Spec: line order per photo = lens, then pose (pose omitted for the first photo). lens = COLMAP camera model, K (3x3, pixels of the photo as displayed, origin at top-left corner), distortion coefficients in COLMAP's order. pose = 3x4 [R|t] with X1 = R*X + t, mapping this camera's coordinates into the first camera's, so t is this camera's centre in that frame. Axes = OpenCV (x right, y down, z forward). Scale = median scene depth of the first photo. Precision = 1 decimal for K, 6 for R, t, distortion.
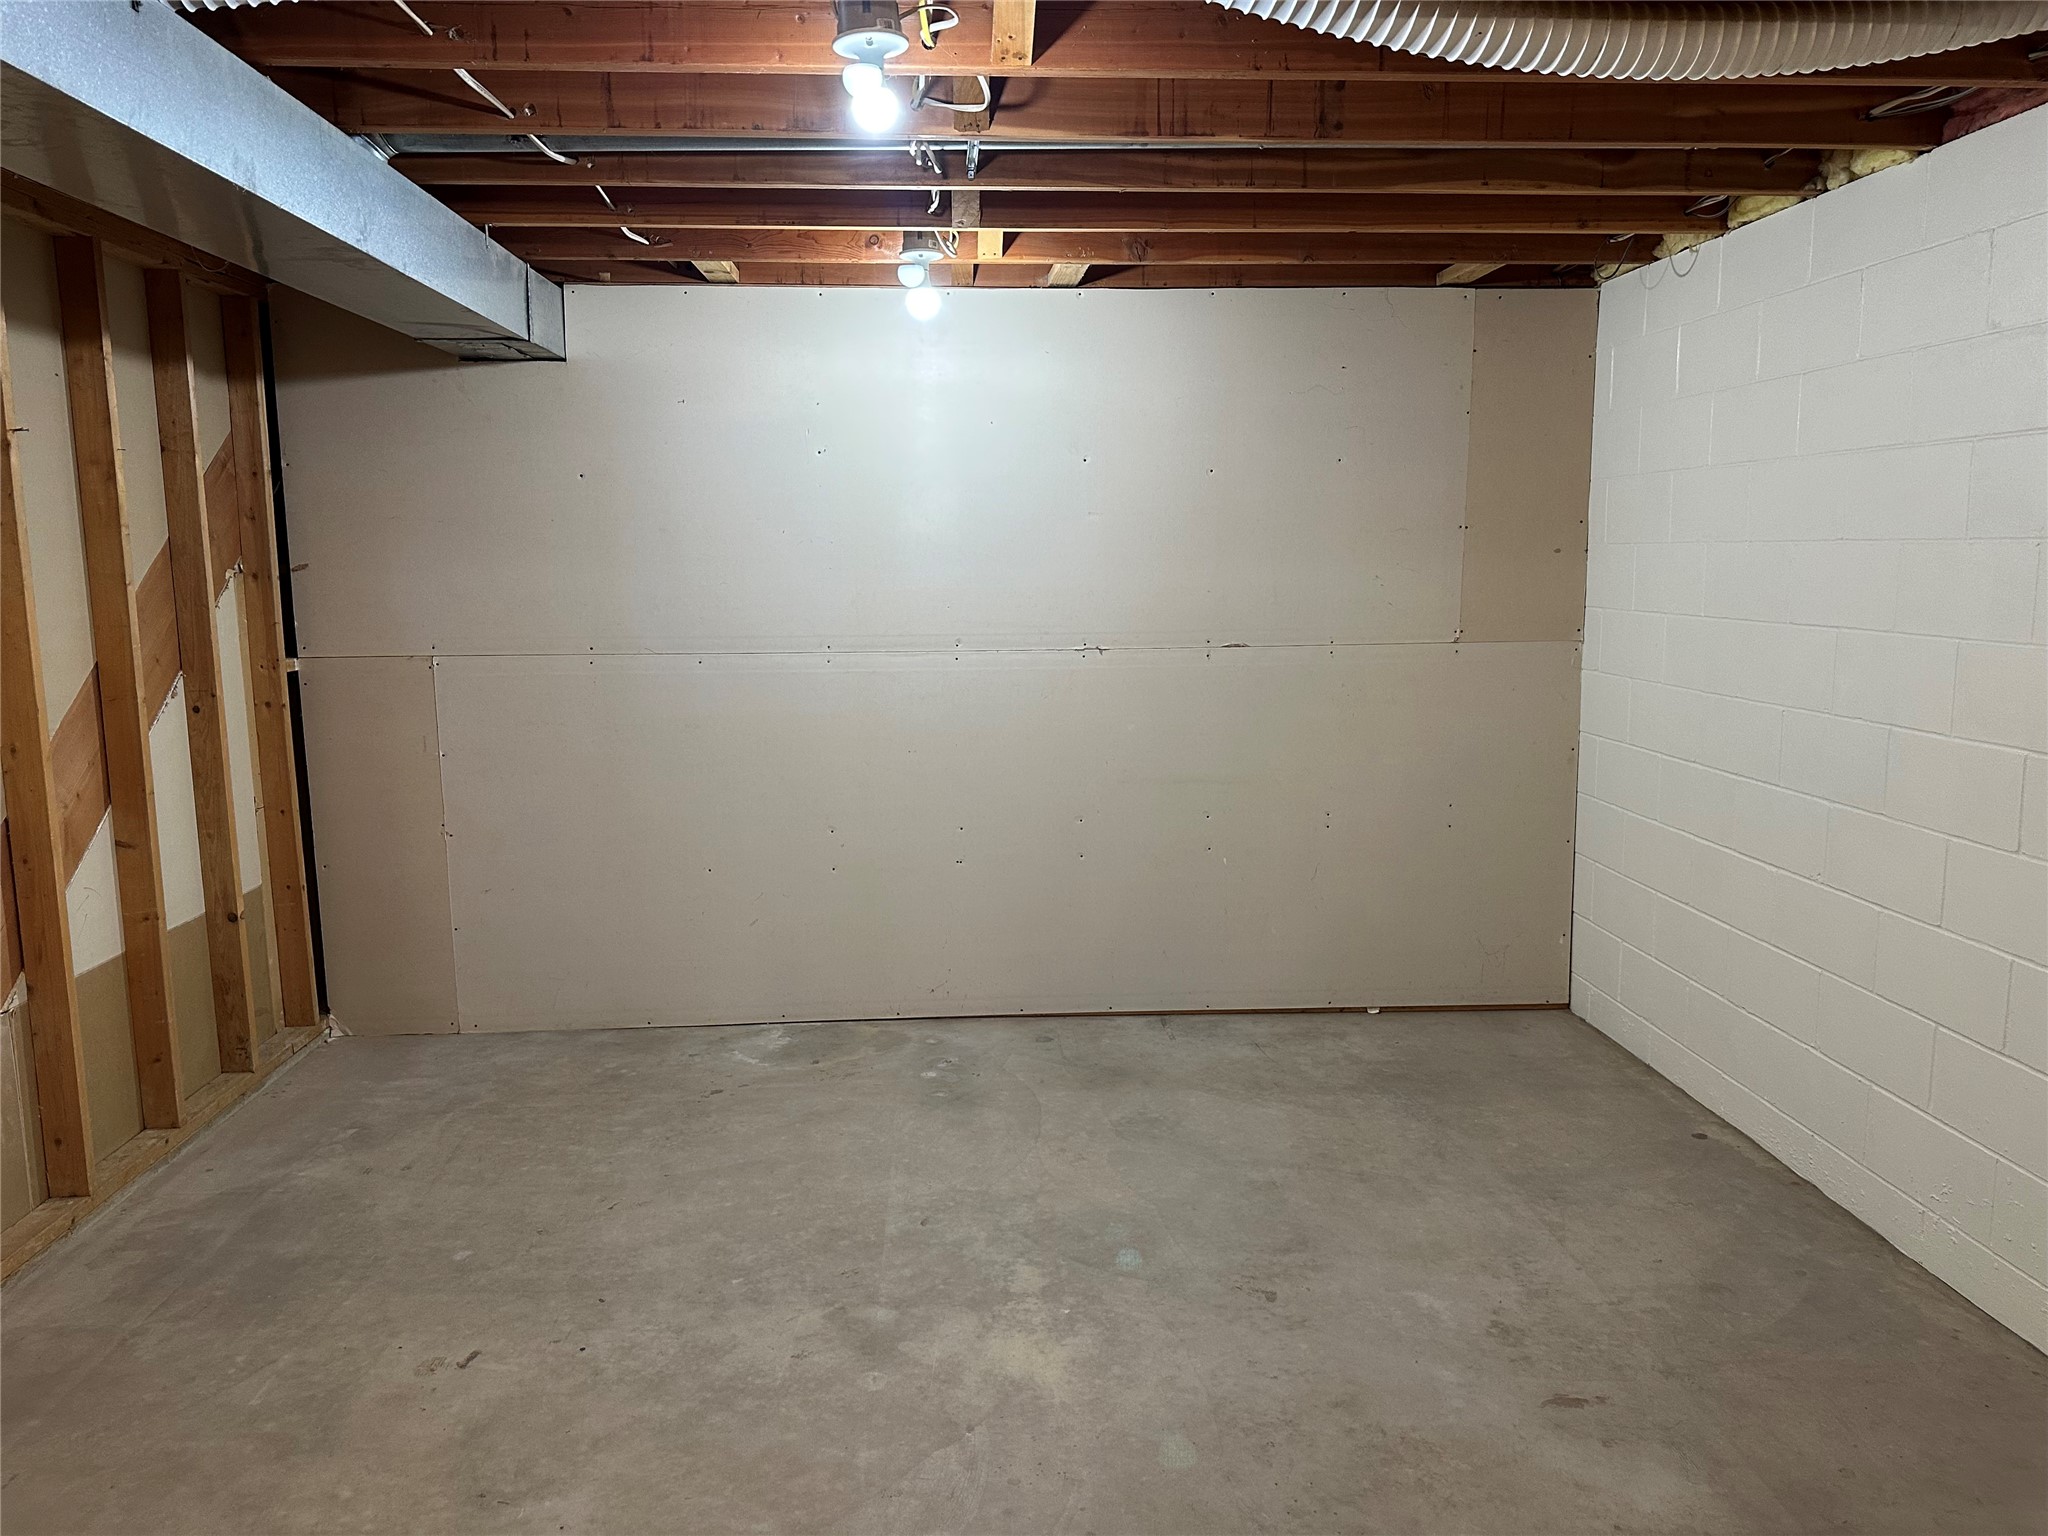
lens RADIAL K [[1434.1, 0, 1054.5], [0, 1434.1, 759.6], [0, 0, 1]] dist [0.091078, -0.155350]
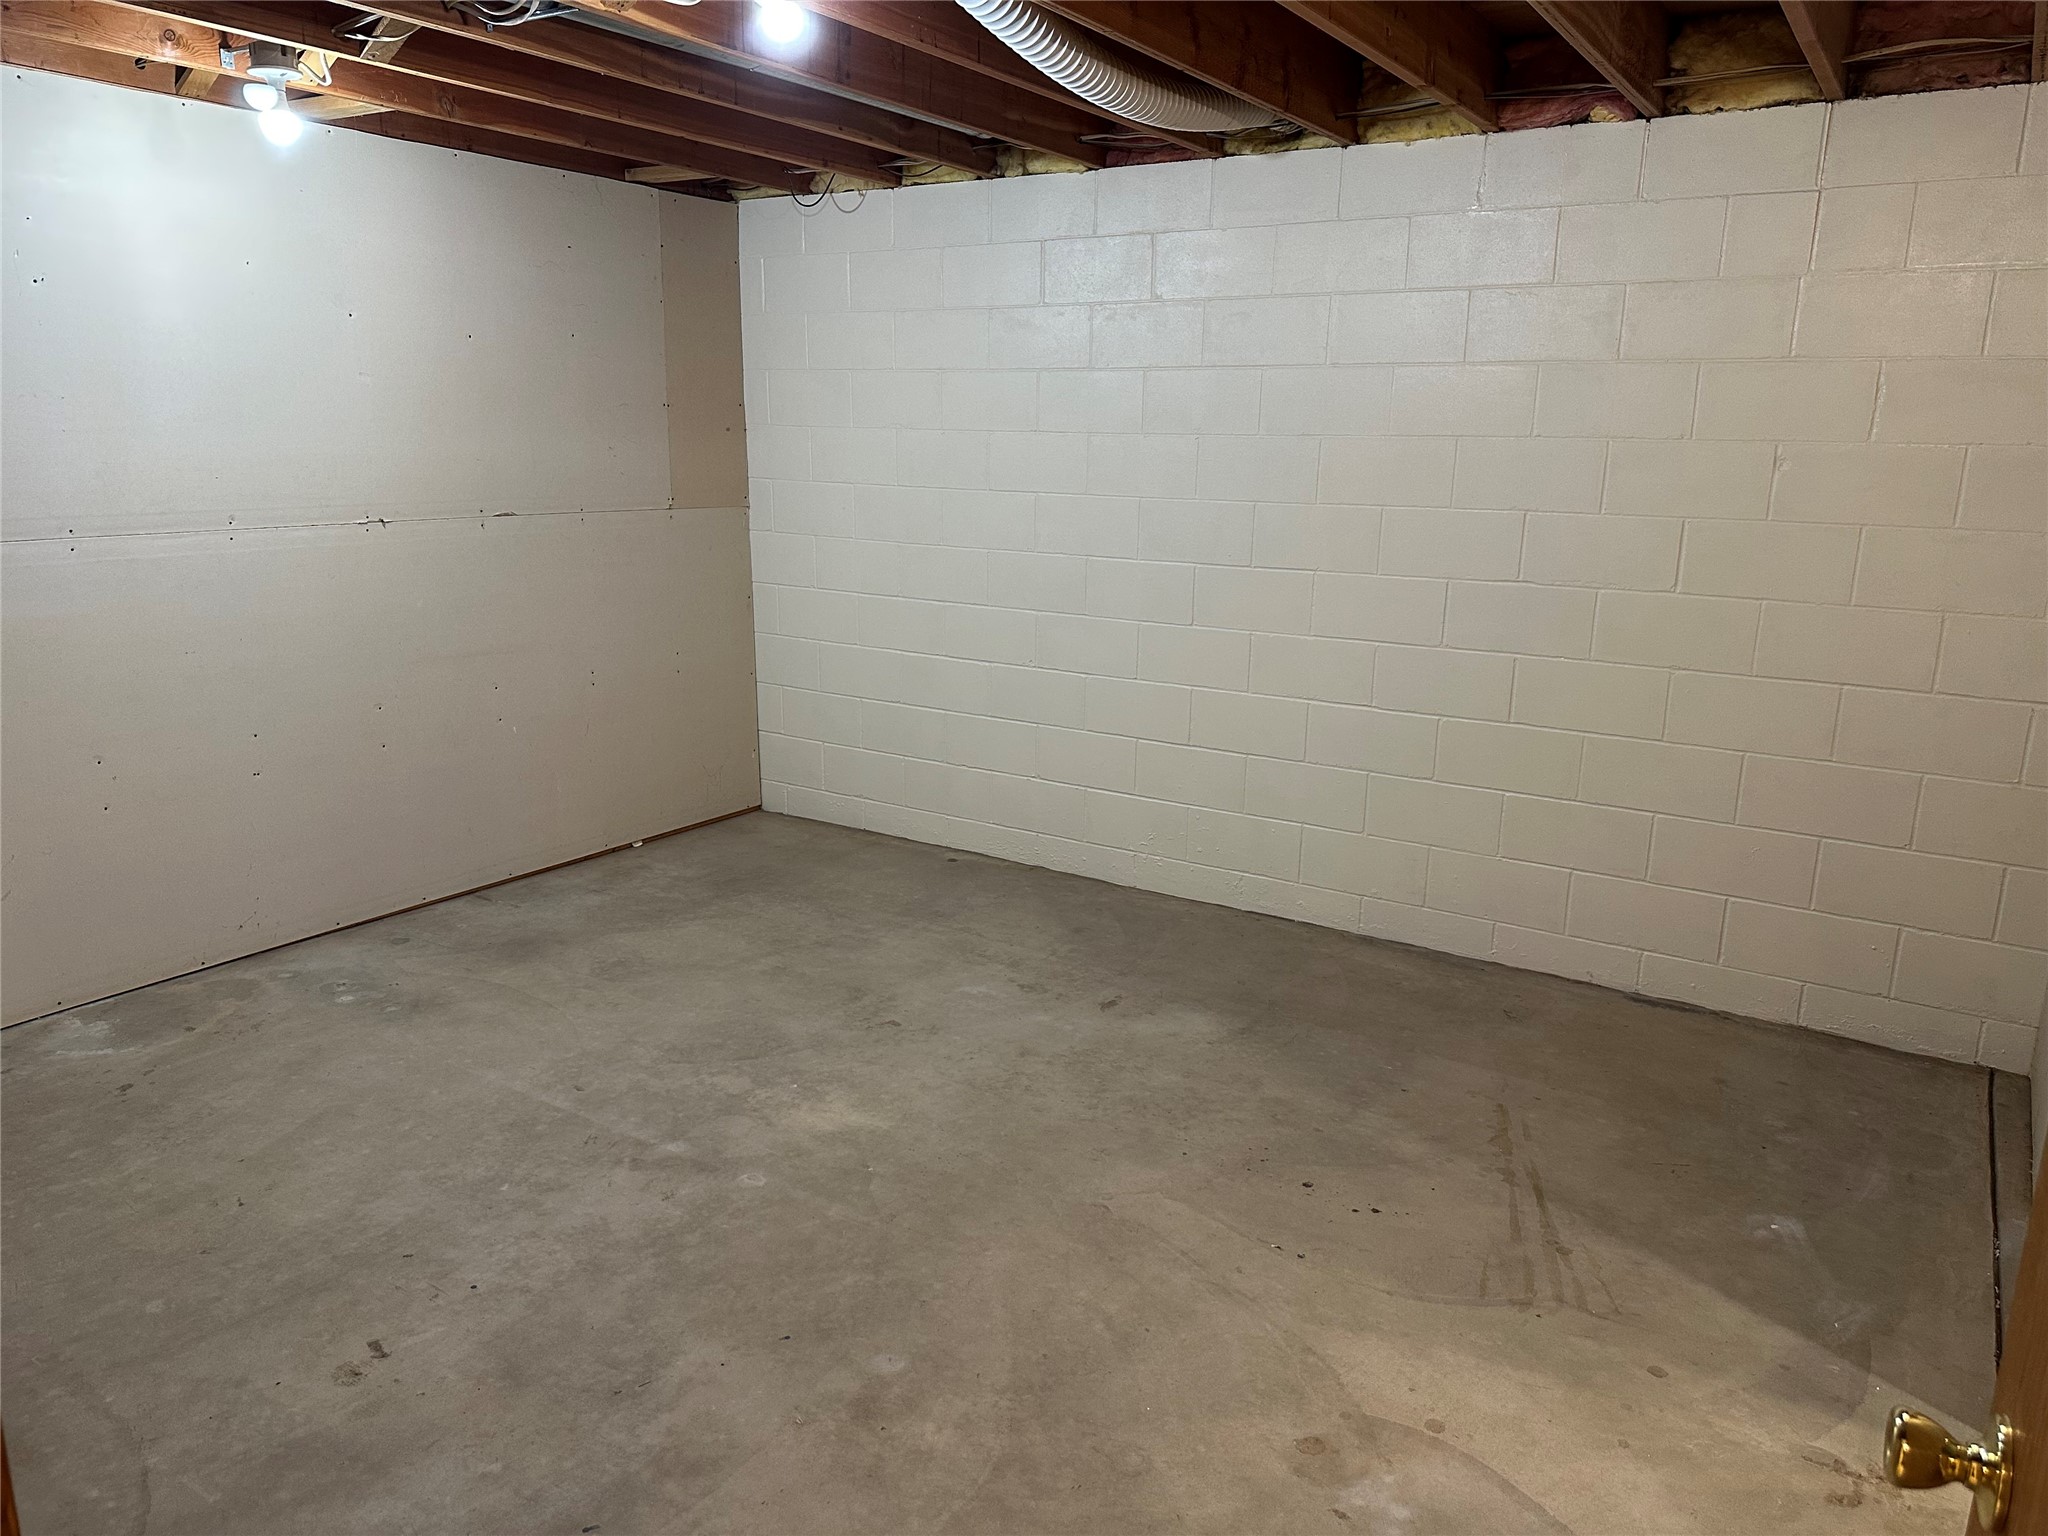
lens RADIAL K [[1437.6, 0, 1023.7], [0, 1437.6, 728.4], [0, 0, 1]] dist [0.194683, -0.296023]
pose [[0.596652, -0.145935, 0.789120, -0.579470], [0.092437, 0.989279, 0.113059, -0.016913], [-0.797159, 0.005487, 0.603745, 0.102365]]
